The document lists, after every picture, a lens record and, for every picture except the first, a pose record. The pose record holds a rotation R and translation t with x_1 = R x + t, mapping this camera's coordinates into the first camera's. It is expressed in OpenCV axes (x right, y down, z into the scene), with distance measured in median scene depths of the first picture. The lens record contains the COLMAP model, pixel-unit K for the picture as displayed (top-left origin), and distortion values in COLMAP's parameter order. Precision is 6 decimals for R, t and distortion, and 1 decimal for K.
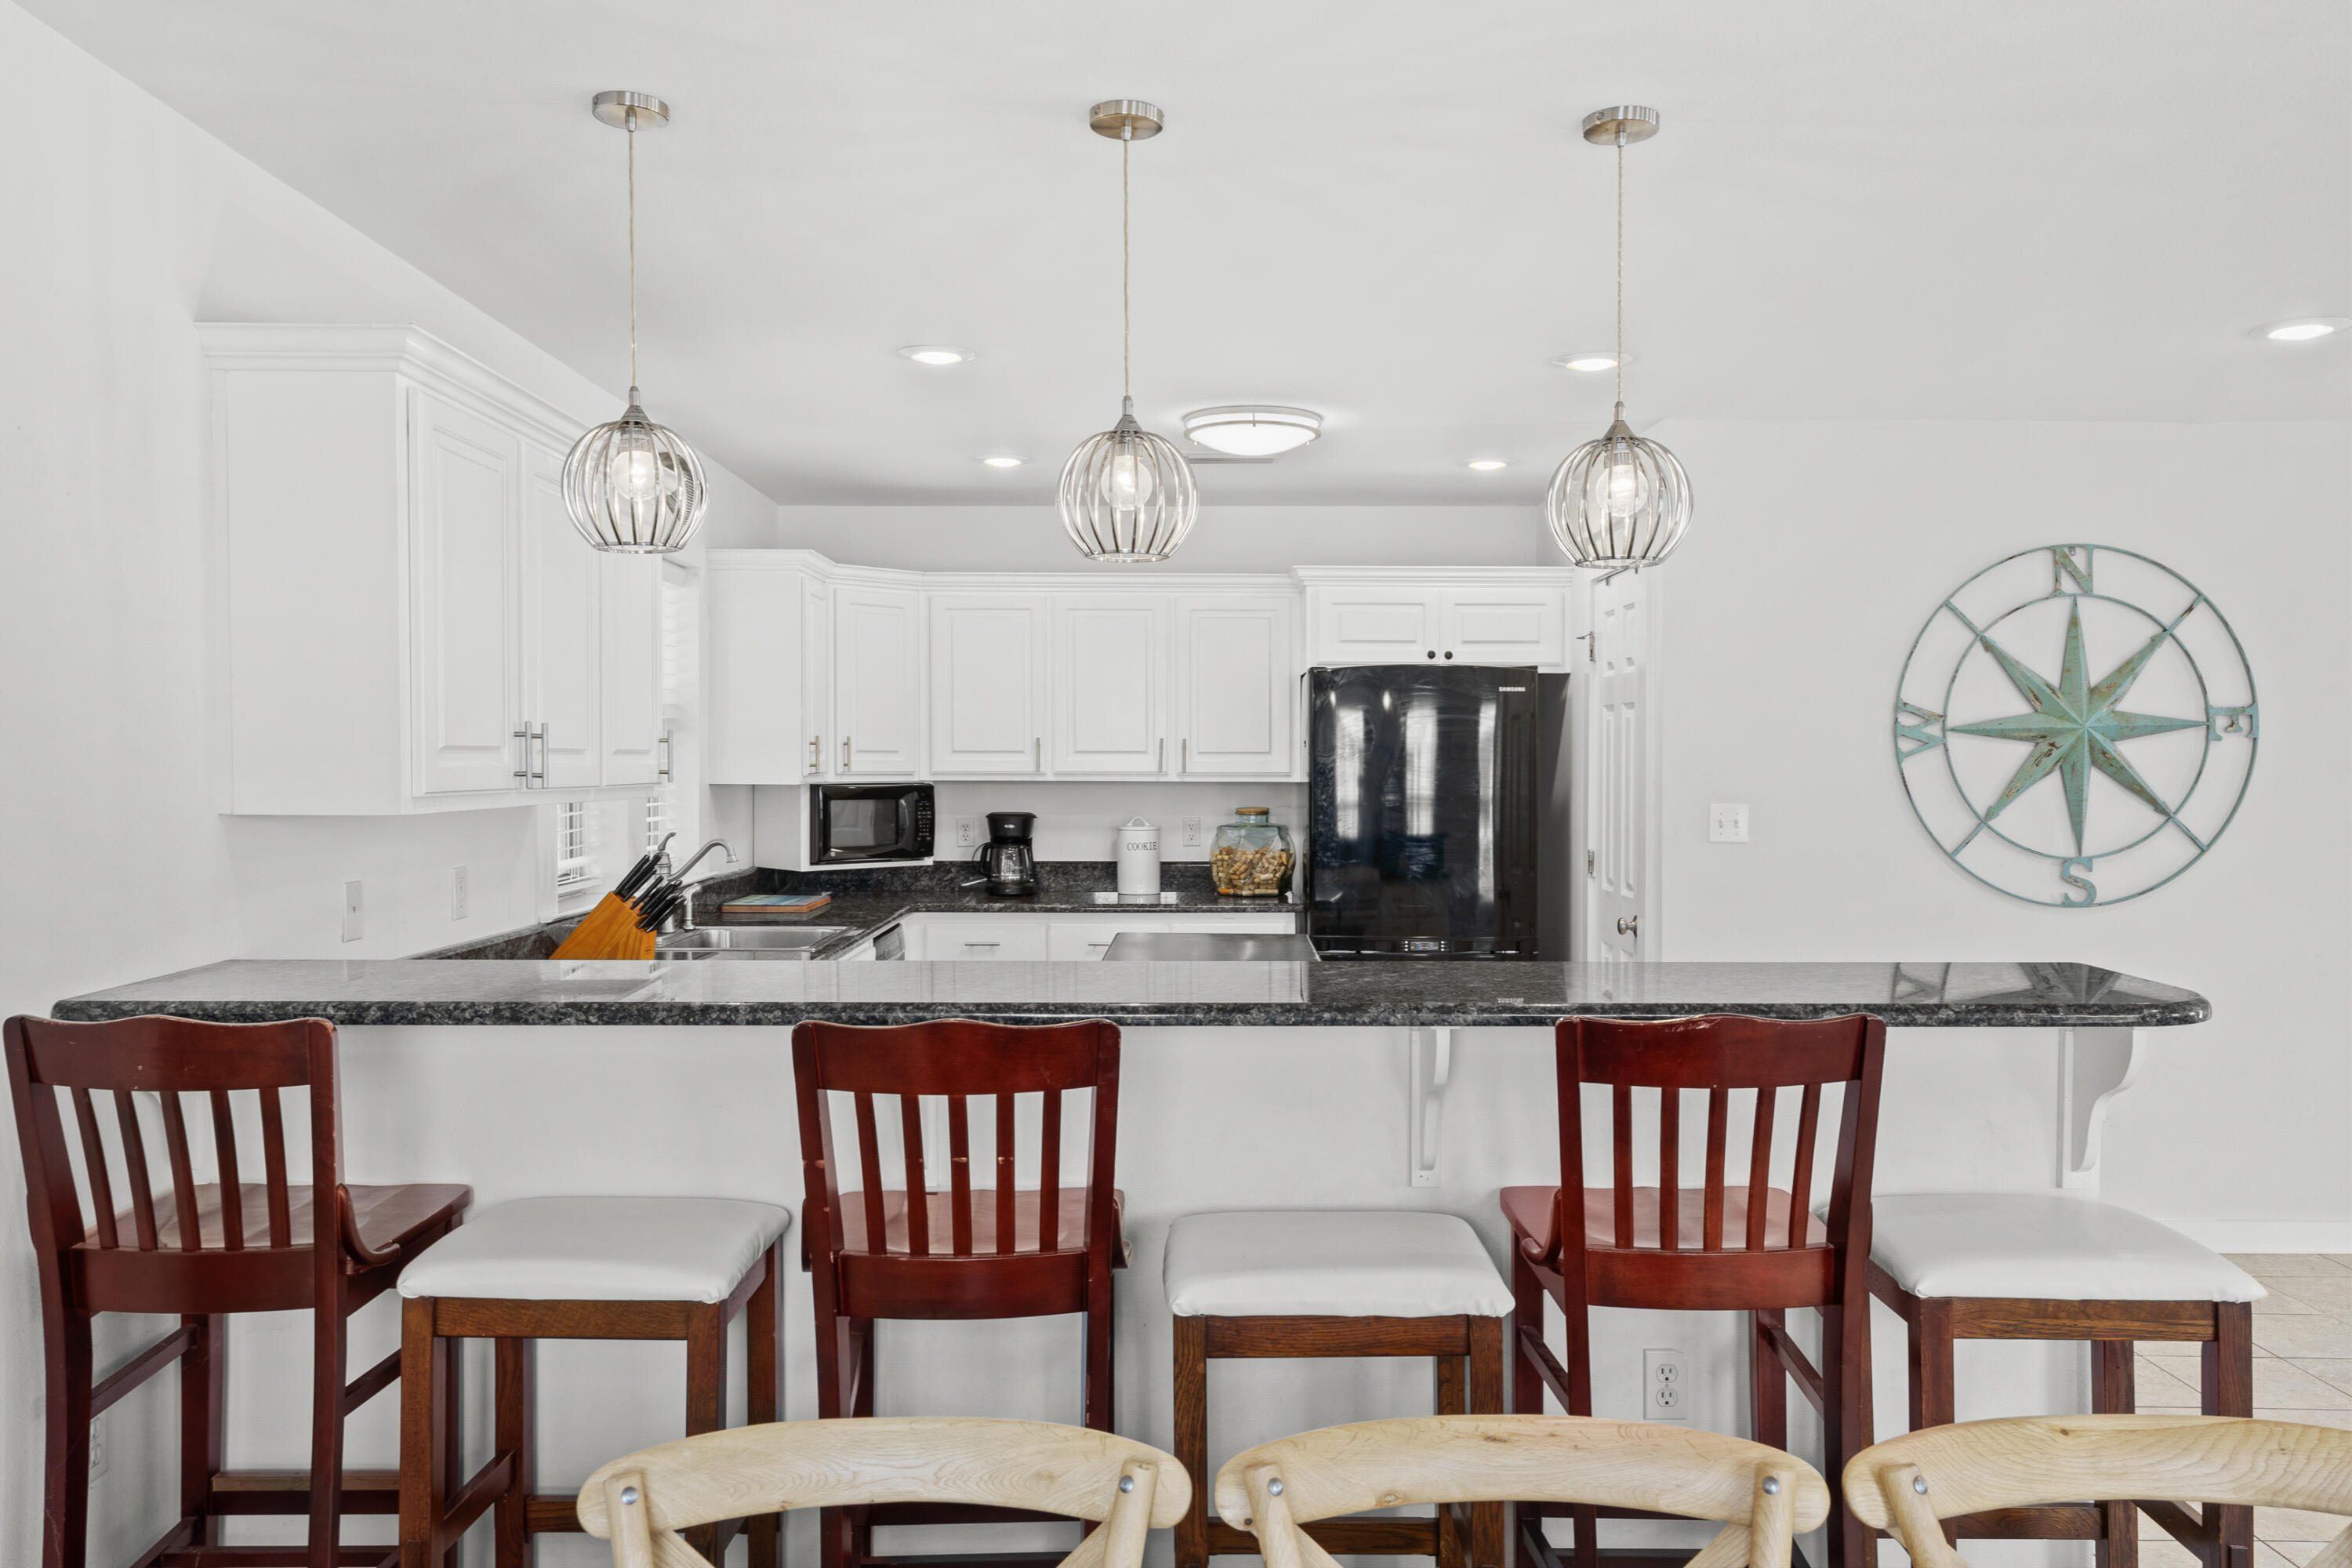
lens RADIAL K [[1730.9, 0, 1176.0], [0, 1730.9, 784.0], [0, 0, 1]] dist [0.014631, -0.003520]
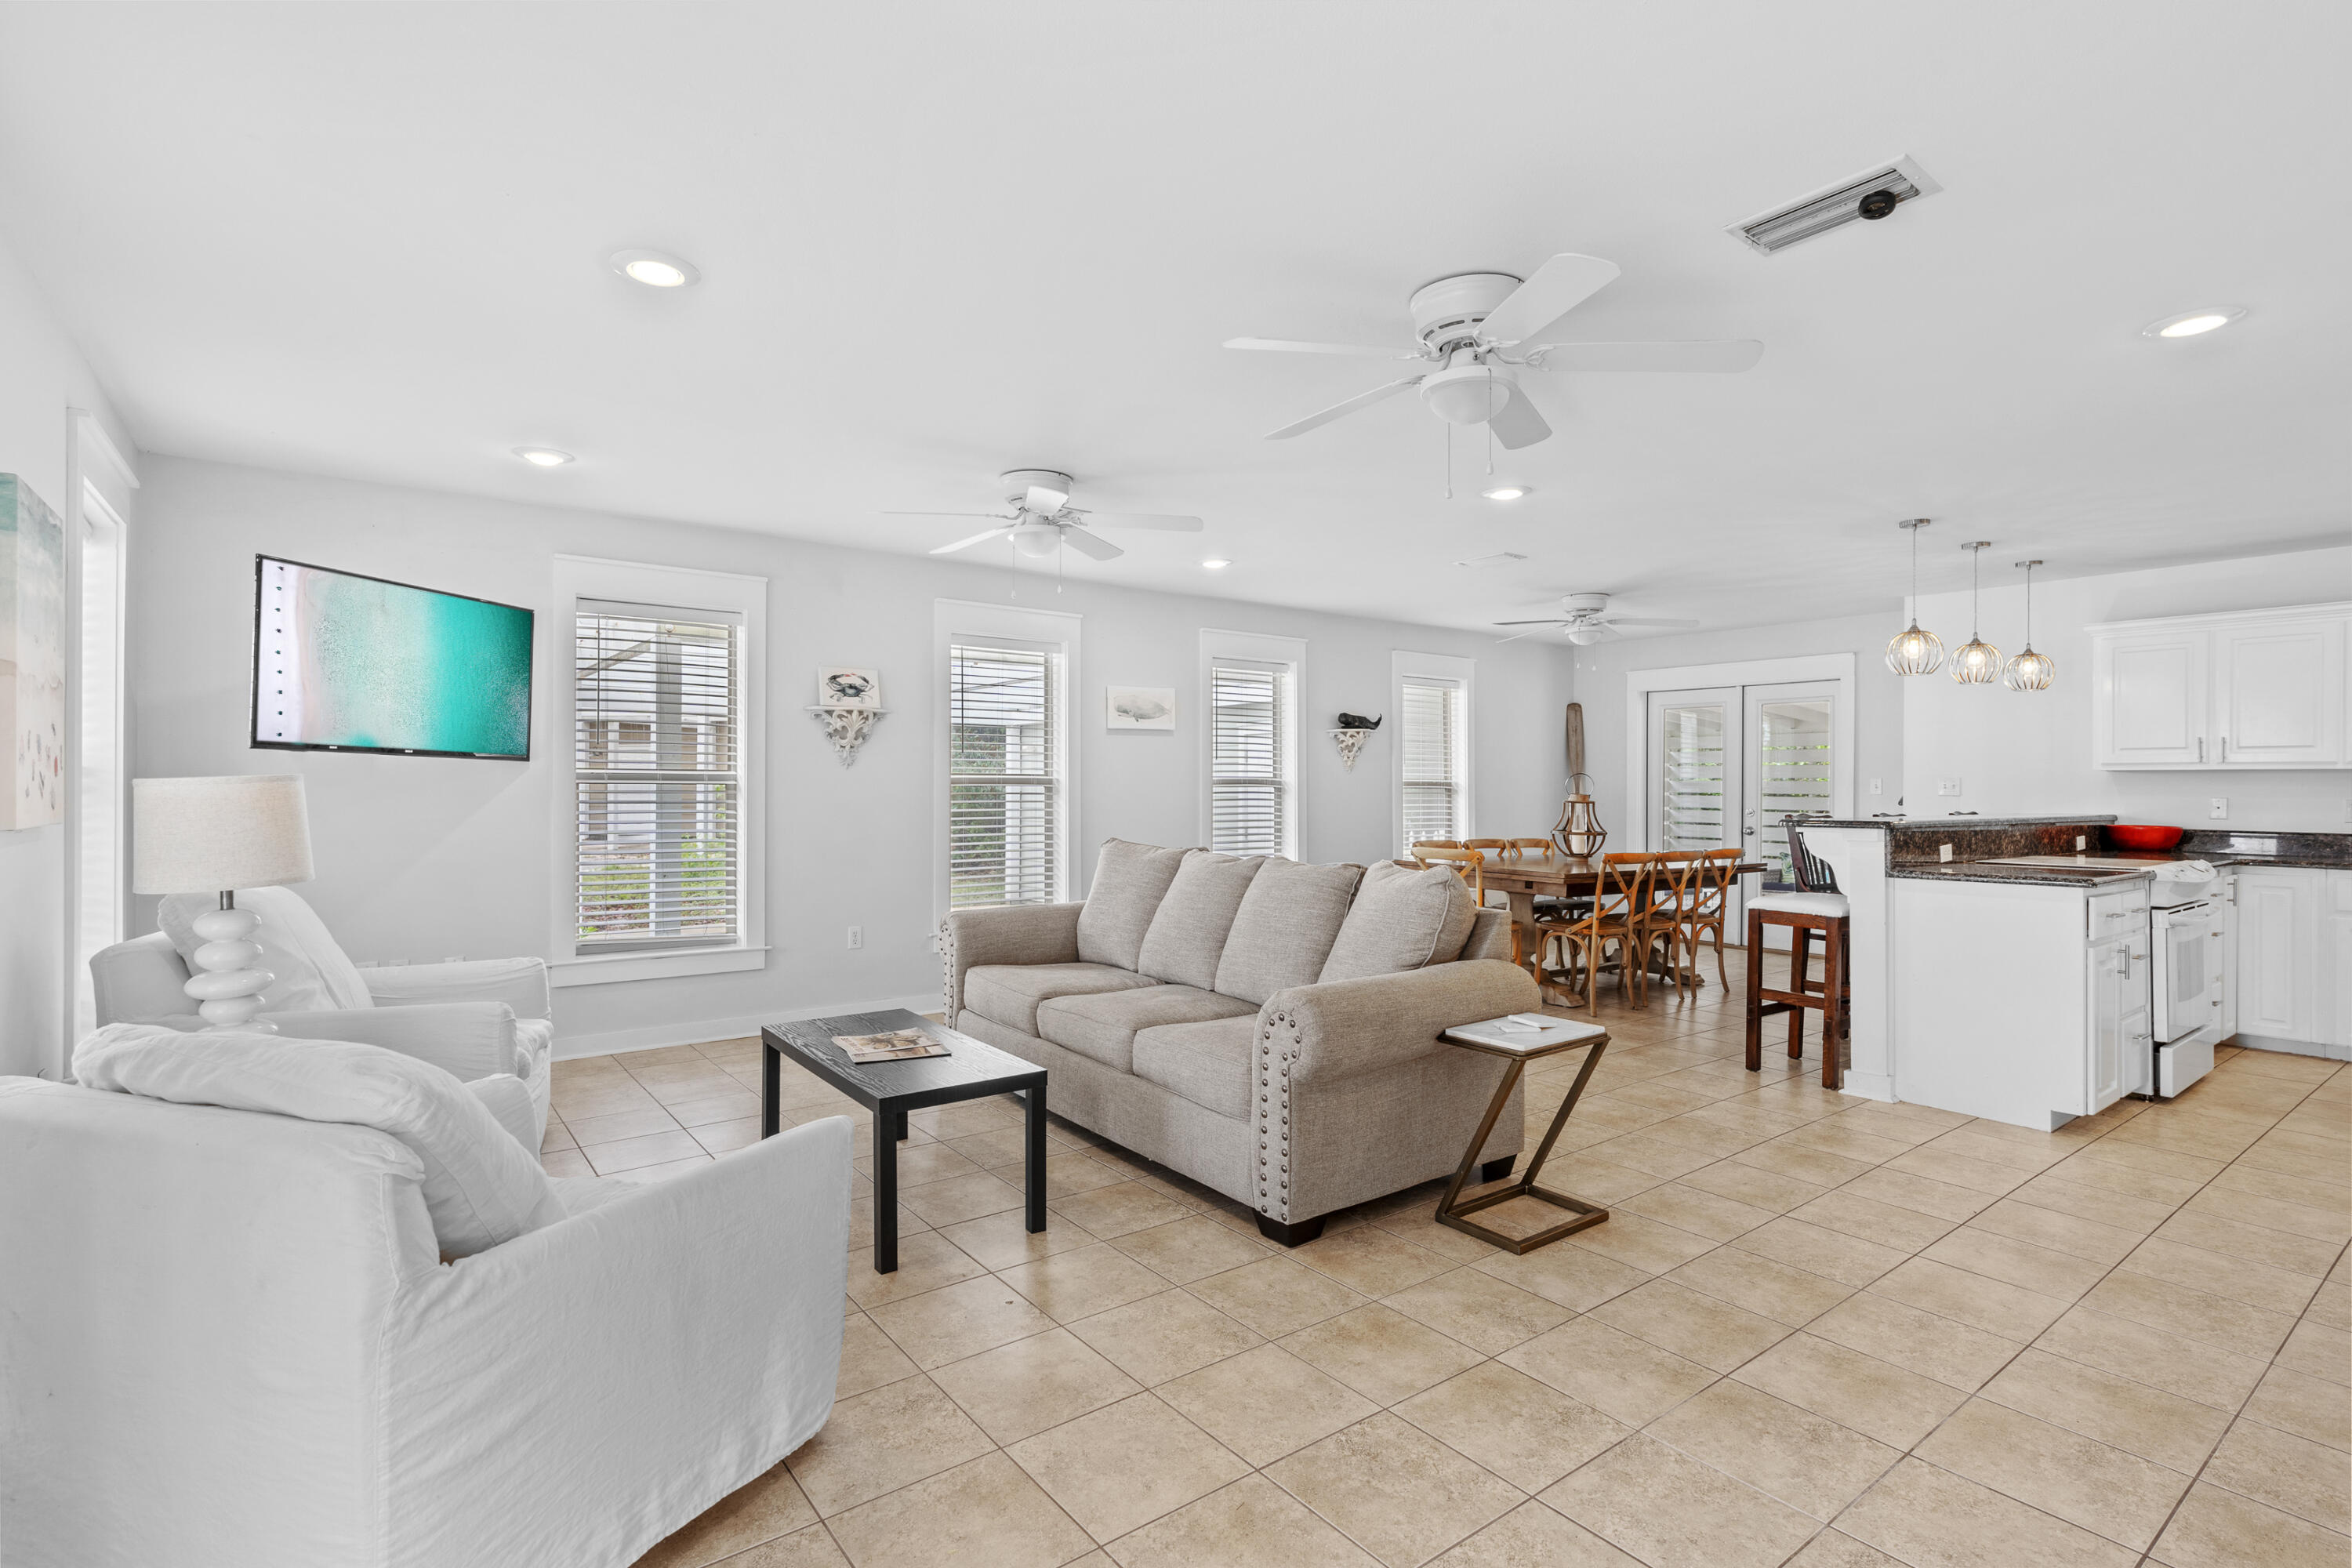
lens RADIAL K [[1104.5, 0, 1168.4], [0, 1104.5, 776.0], [0, 0, 1]] dist [-0.014510, 0.007194]
pose [[-0.802156, -0.013787, -0.596955, 1.238524], [-0.017936, 0.999839, 0.001010, 0.032606], [0.596845, 0.011517, -0.802274, 0.914678]]
